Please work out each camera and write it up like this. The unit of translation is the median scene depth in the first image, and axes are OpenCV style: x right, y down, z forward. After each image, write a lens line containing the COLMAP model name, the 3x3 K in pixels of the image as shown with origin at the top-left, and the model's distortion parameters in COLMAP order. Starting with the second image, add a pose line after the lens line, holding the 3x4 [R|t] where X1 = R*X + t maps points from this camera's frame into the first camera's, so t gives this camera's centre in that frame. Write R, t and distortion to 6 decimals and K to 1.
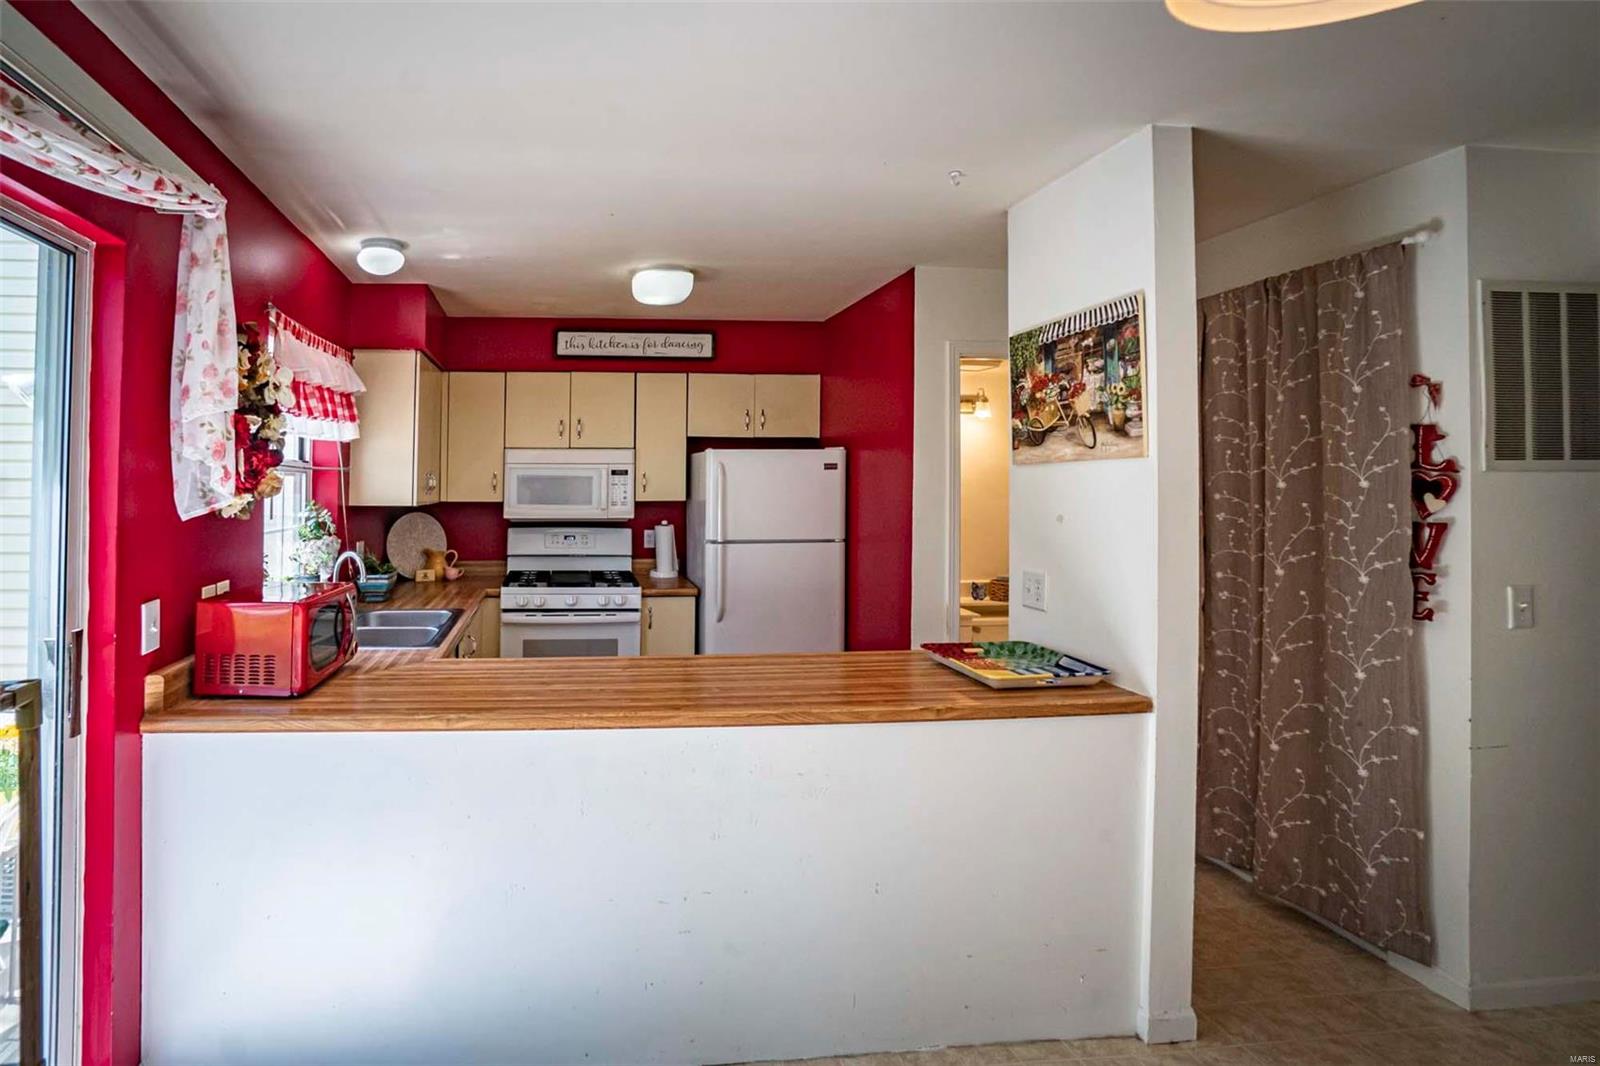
lens RADIAL K [[699.6, 0, 753.8], [0, 699.6, 479.0], [0, 0, 1]] dist [-0.052108, 0.015634]
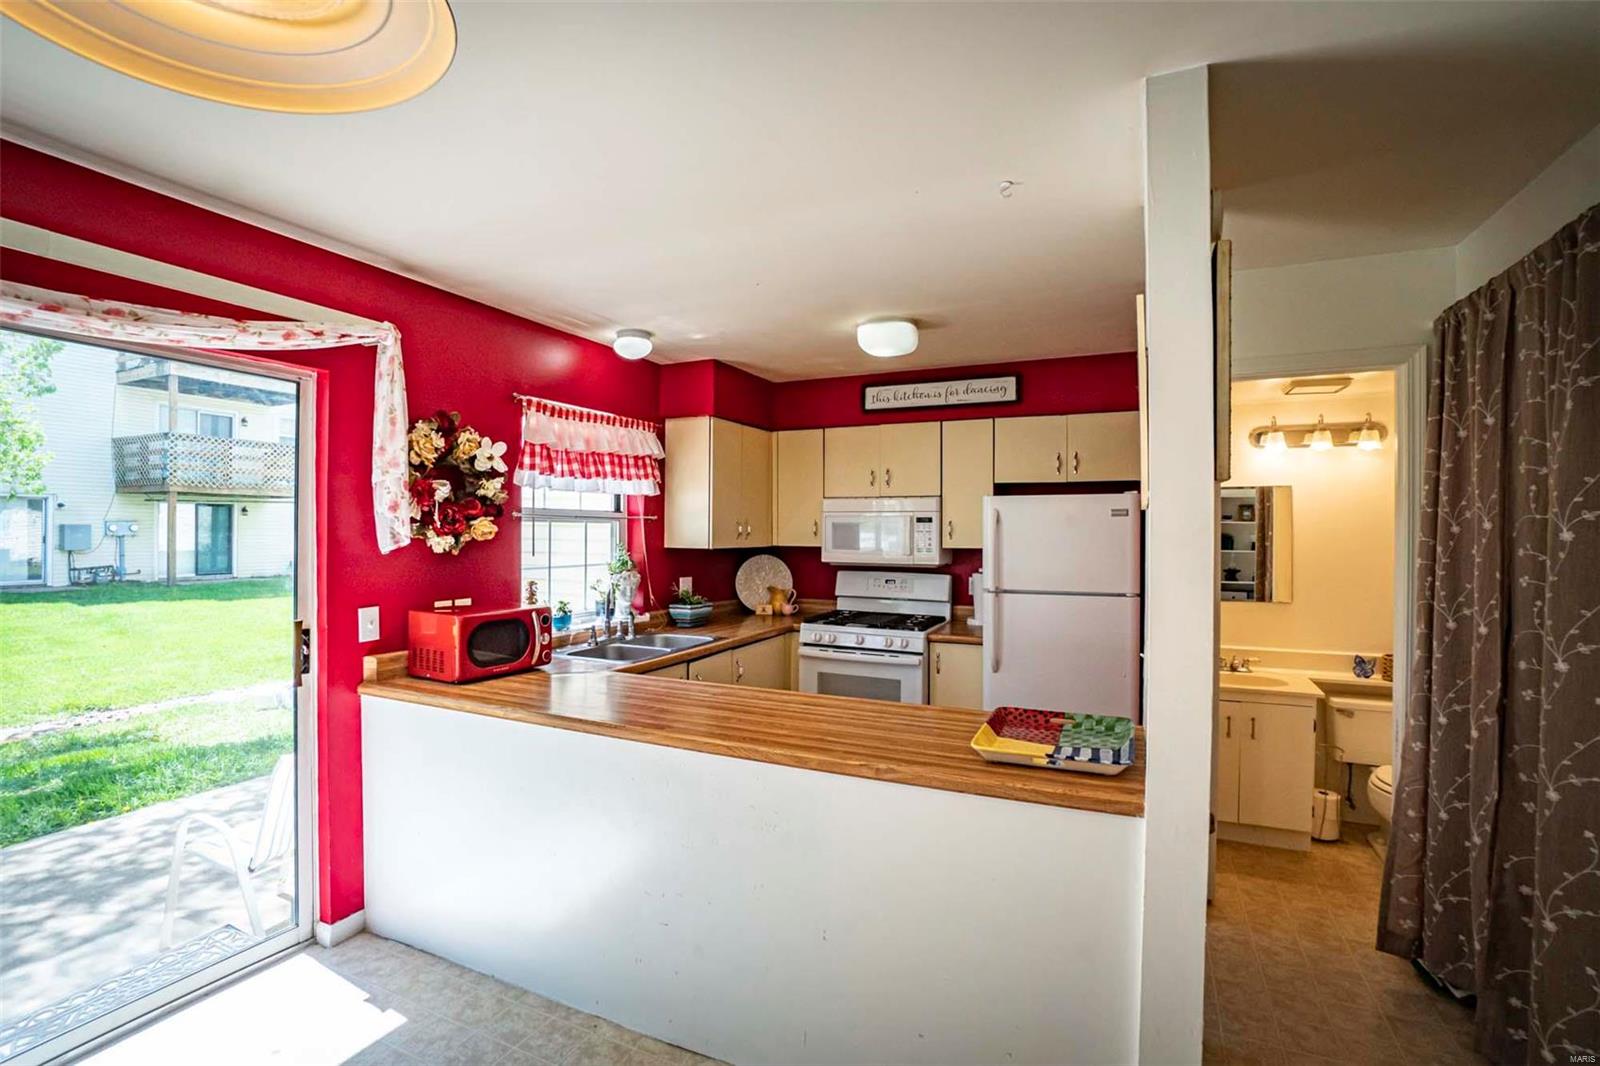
lens RADIAL K [[699.6, 0, 854.7], [0, 699.6, 535.1], [0, 0, 1]] dist [-0.052691, 0.015712]
pose [[0.887142, 0.006919, -0.461445, 0.231278], [-0.001141, 0.999917, 0.012799, 0.000186], [0.461495, -0.010828, 0.887077, 0.048728]]
